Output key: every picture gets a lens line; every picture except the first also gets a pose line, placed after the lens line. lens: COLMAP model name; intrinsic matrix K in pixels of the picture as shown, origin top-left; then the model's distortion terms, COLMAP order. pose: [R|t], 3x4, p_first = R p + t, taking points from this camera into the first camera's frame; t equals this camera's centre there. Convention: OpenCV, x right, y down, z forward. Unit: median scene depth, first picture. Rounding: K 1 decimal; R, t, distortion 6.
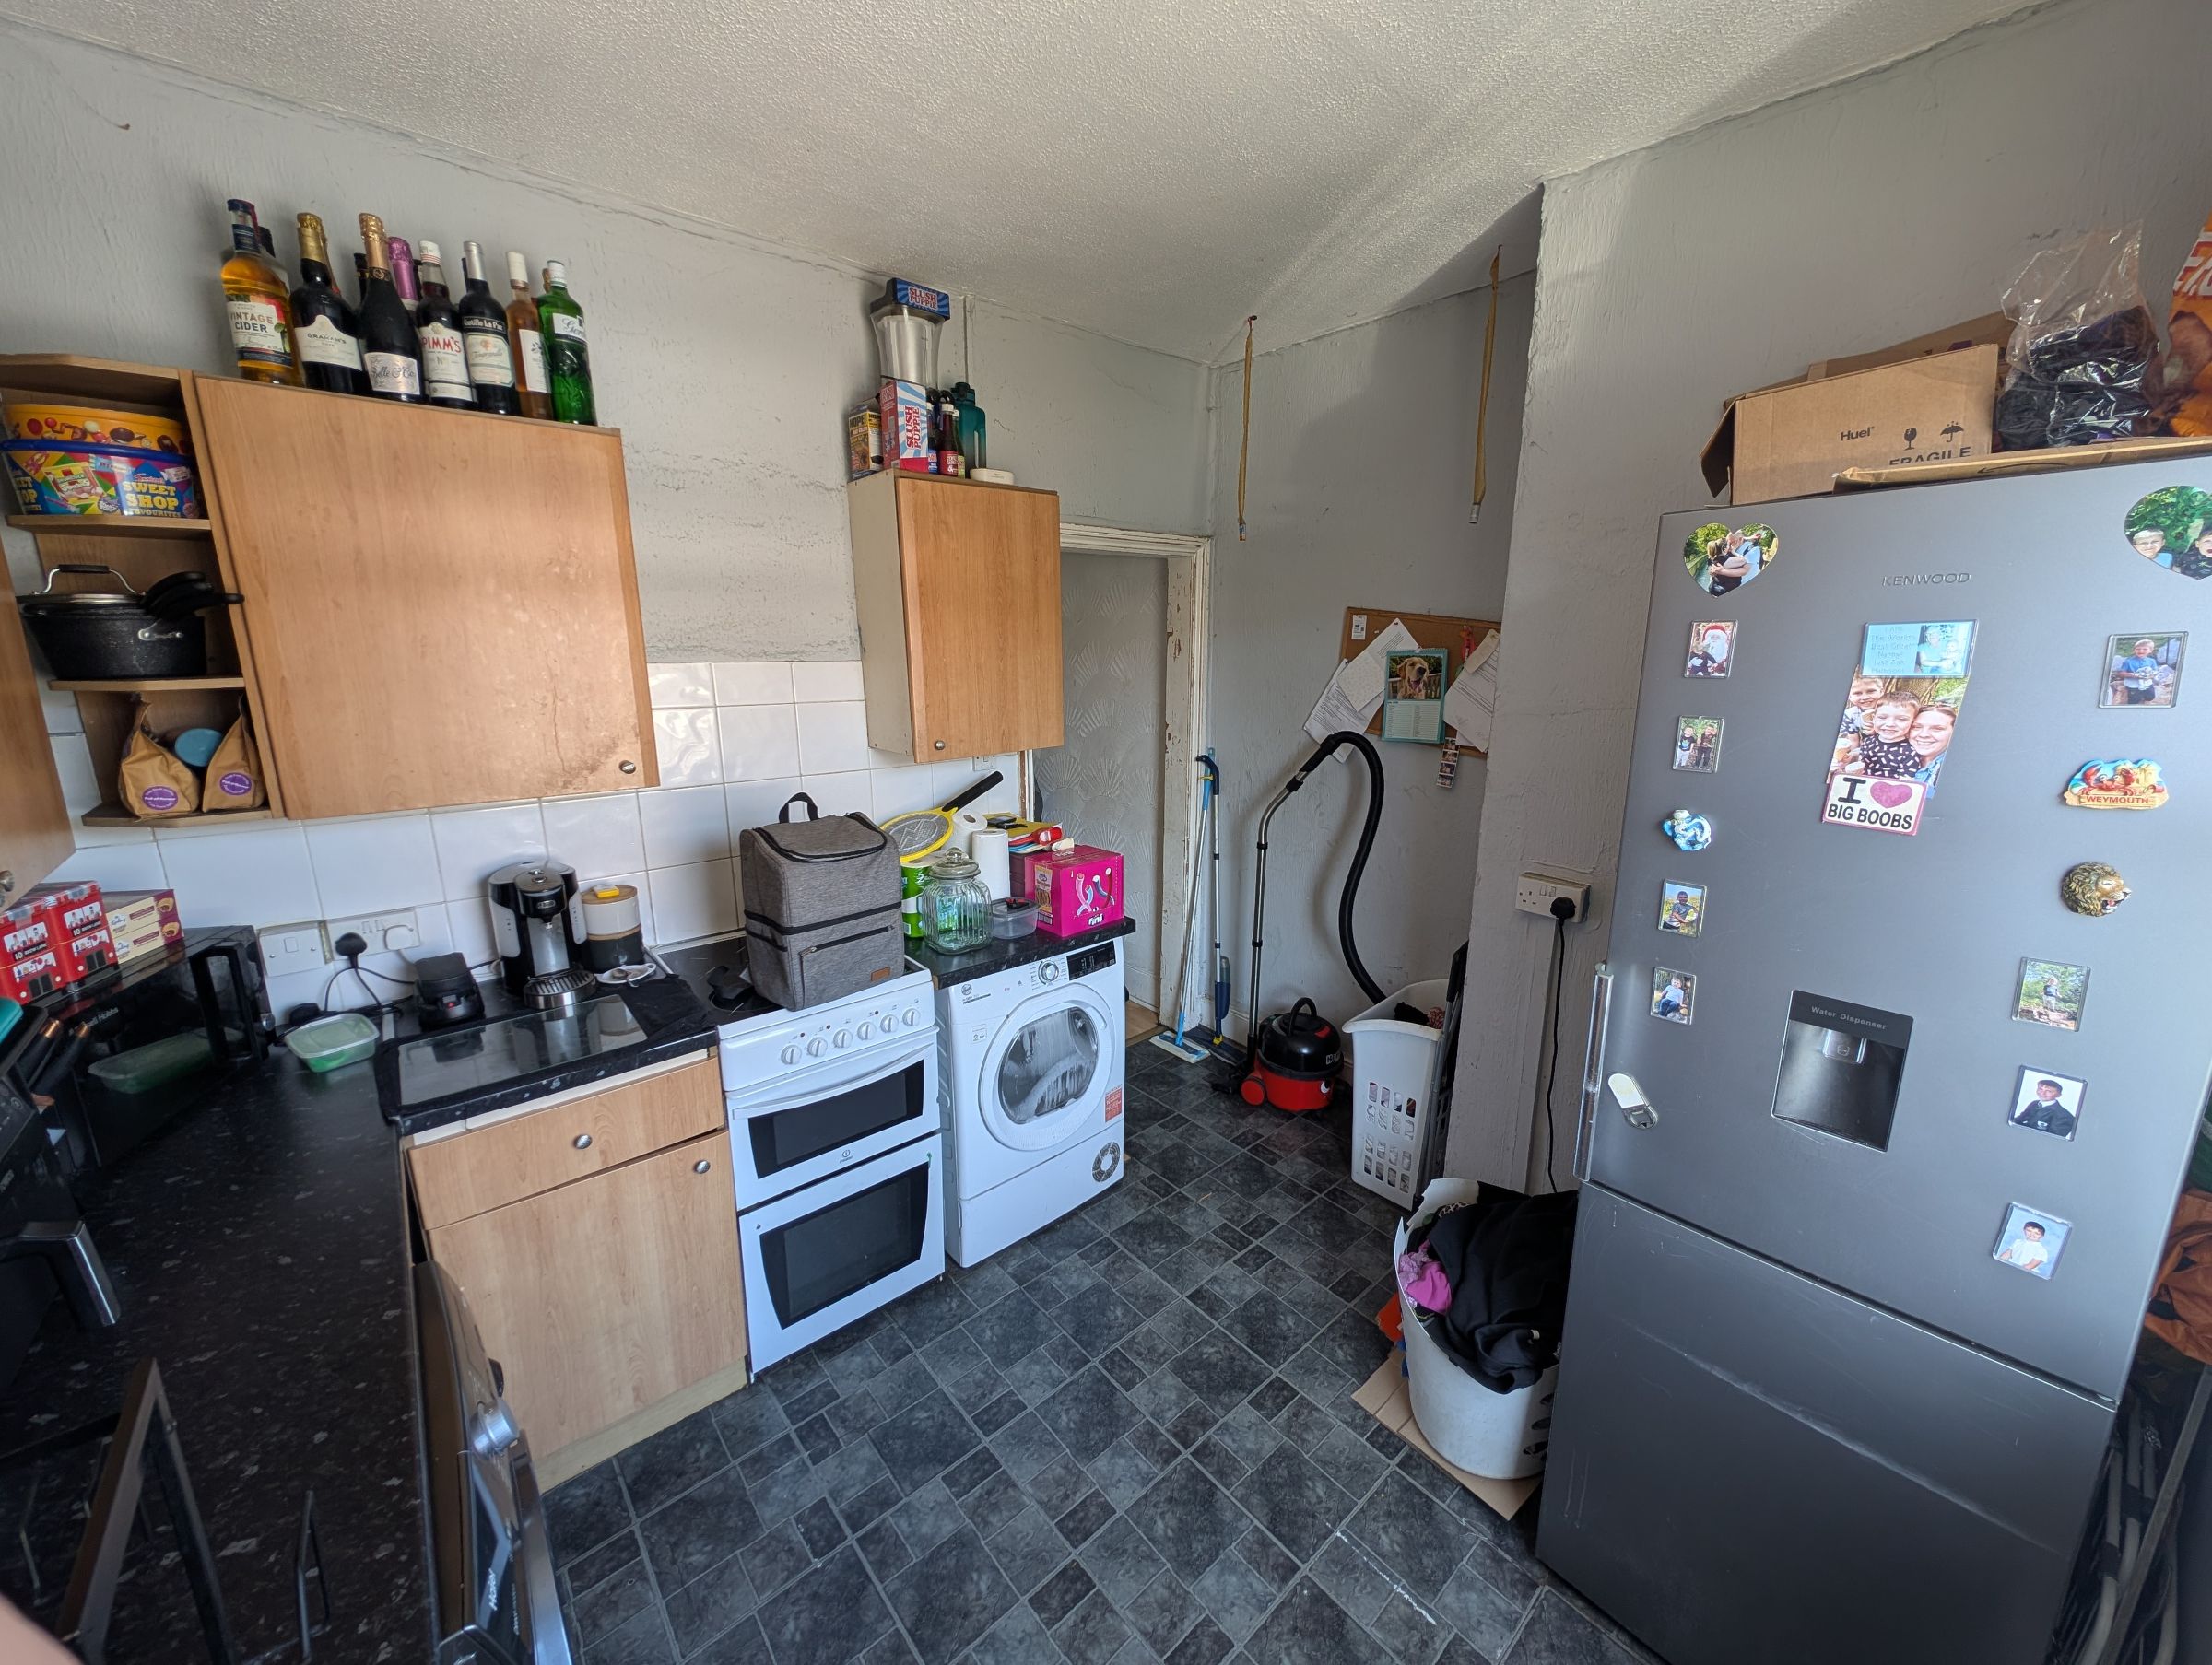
lens RADIAL K [[824.2, 0, 1113.9], [0, 824.2, 826.3], [0, 0, 1]] dist [-0.000133, -0.006391]
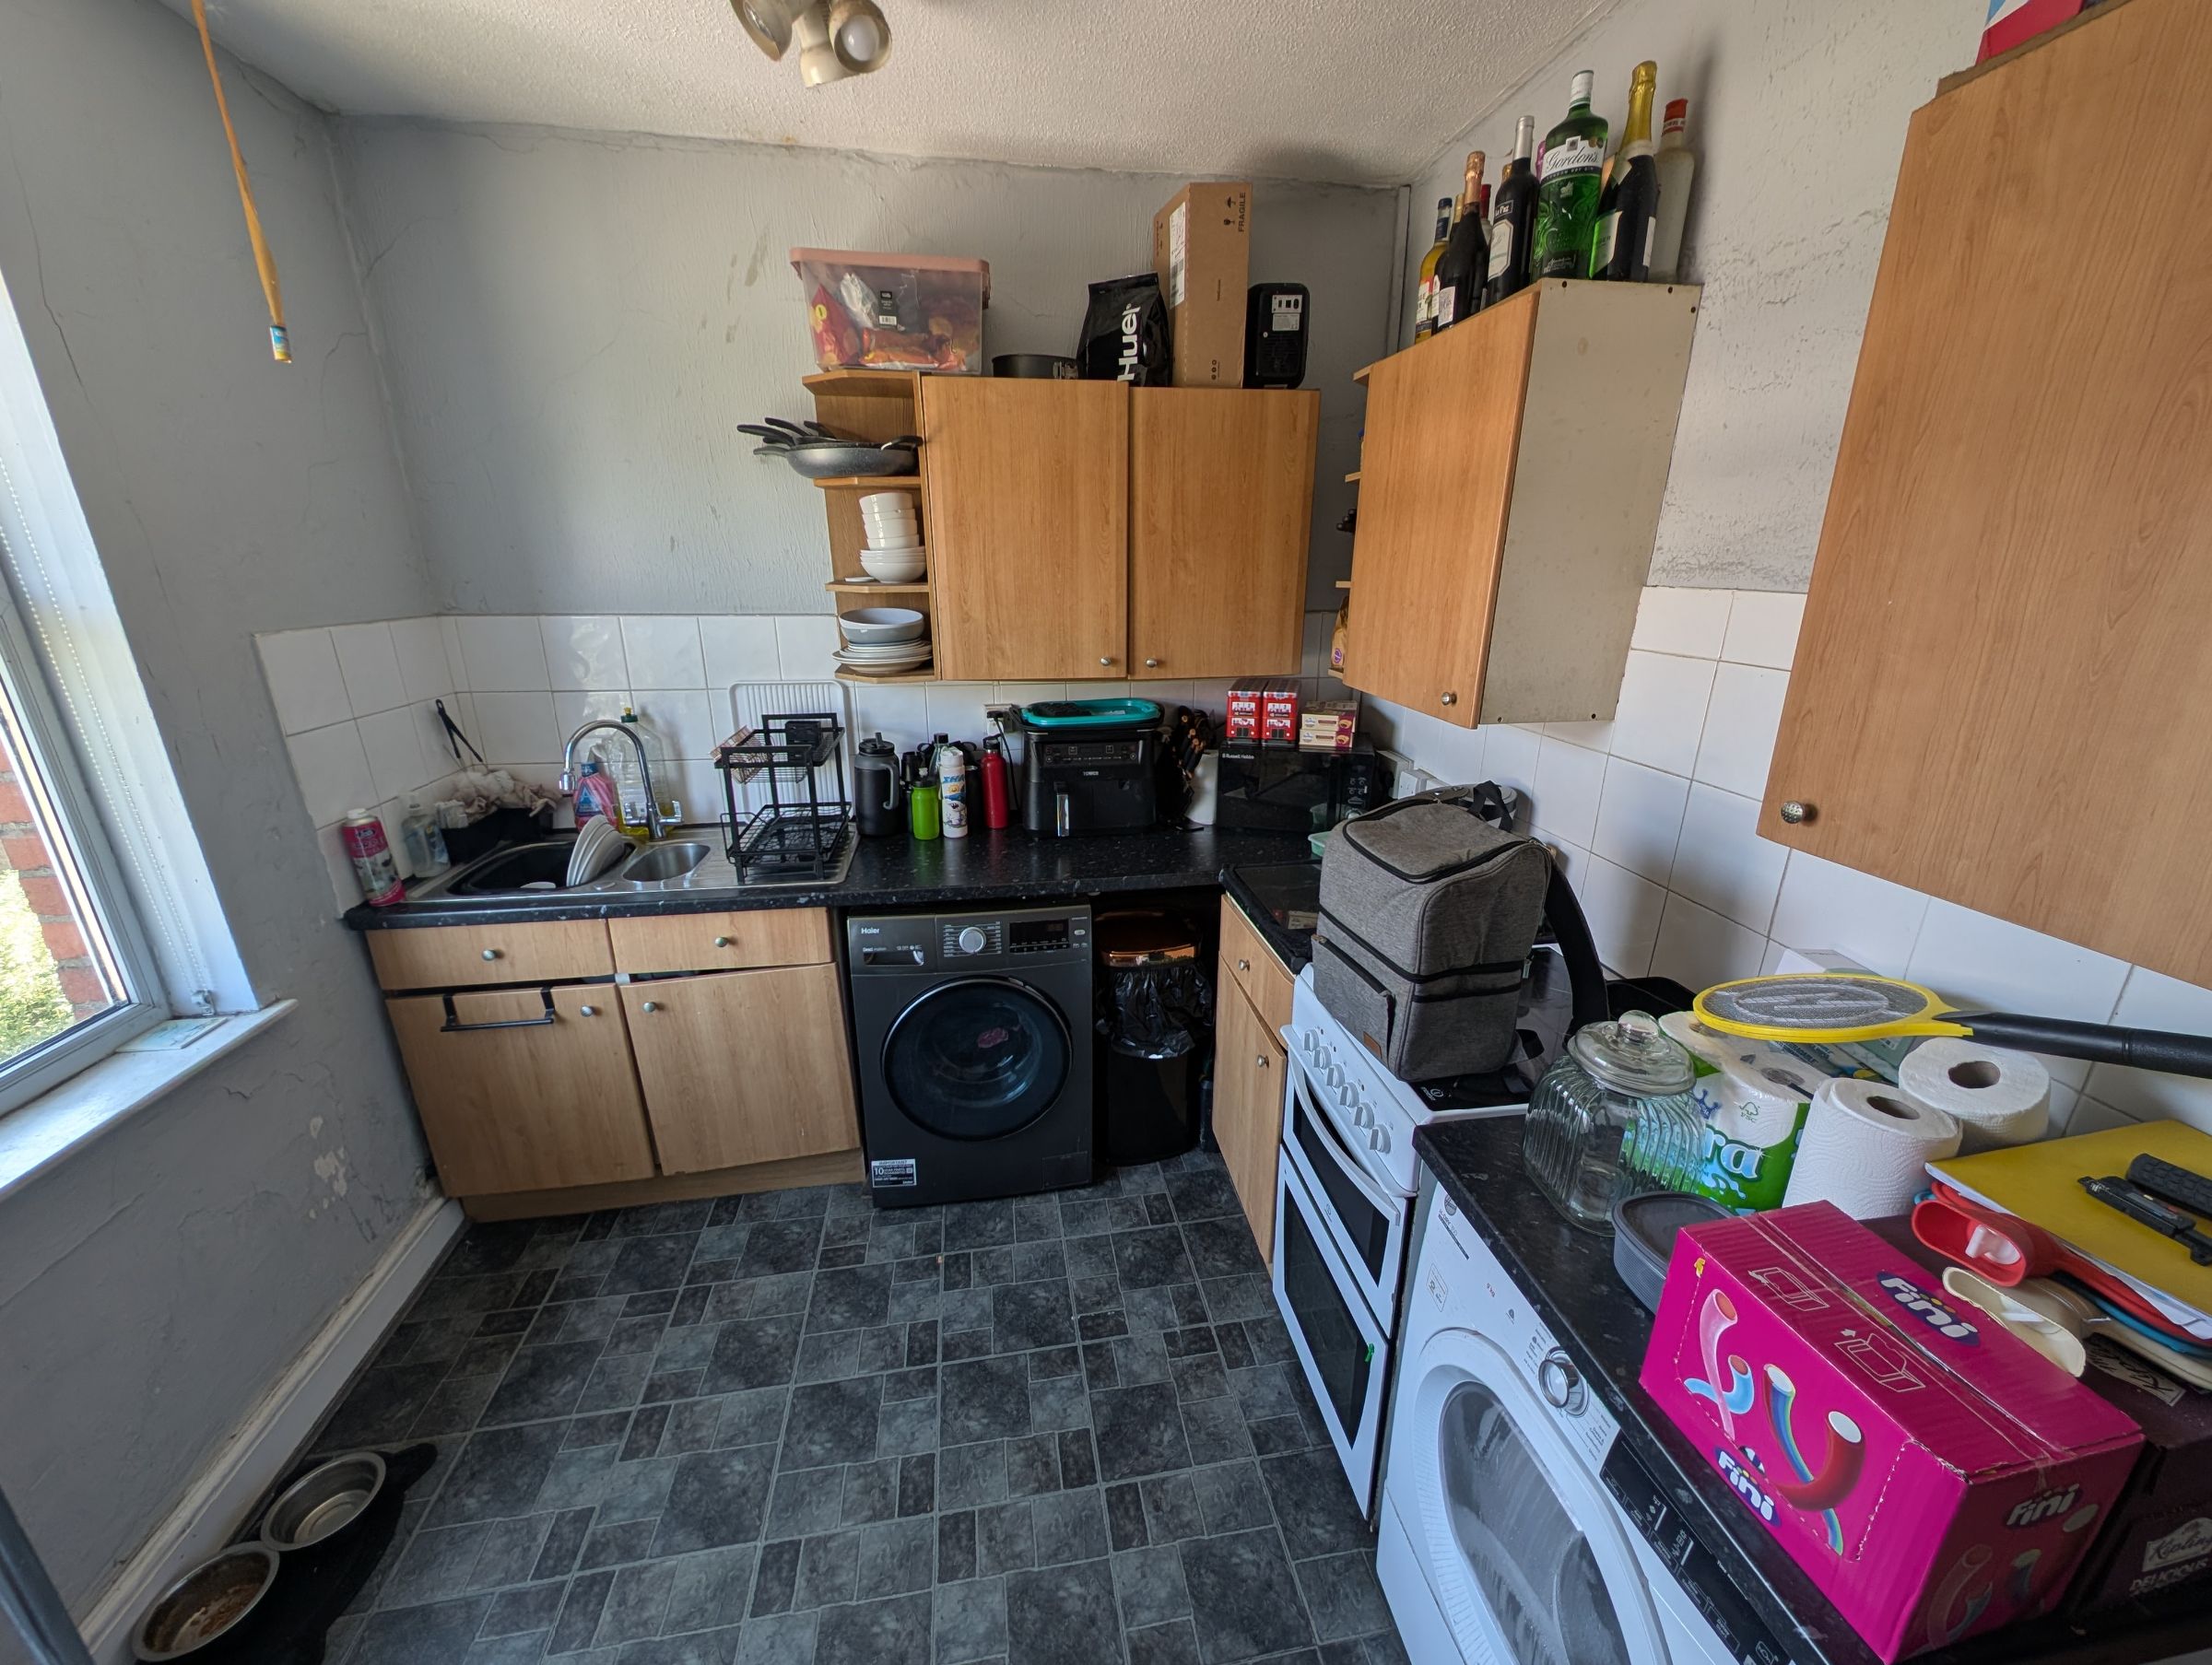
lens RADIAL K [[824.2, 0, 1113.9], [0, 824.2, 826.3], [0, 0, 1]] dist [-0.000133, -0.006391]
pose [[-0.524521, 0.256778, -0.811753, 0.376516], [-0.191035, 0.893630, 0.406117, -0.246517], [0.829689, 0.368090, -0.419674, 1.143039]]
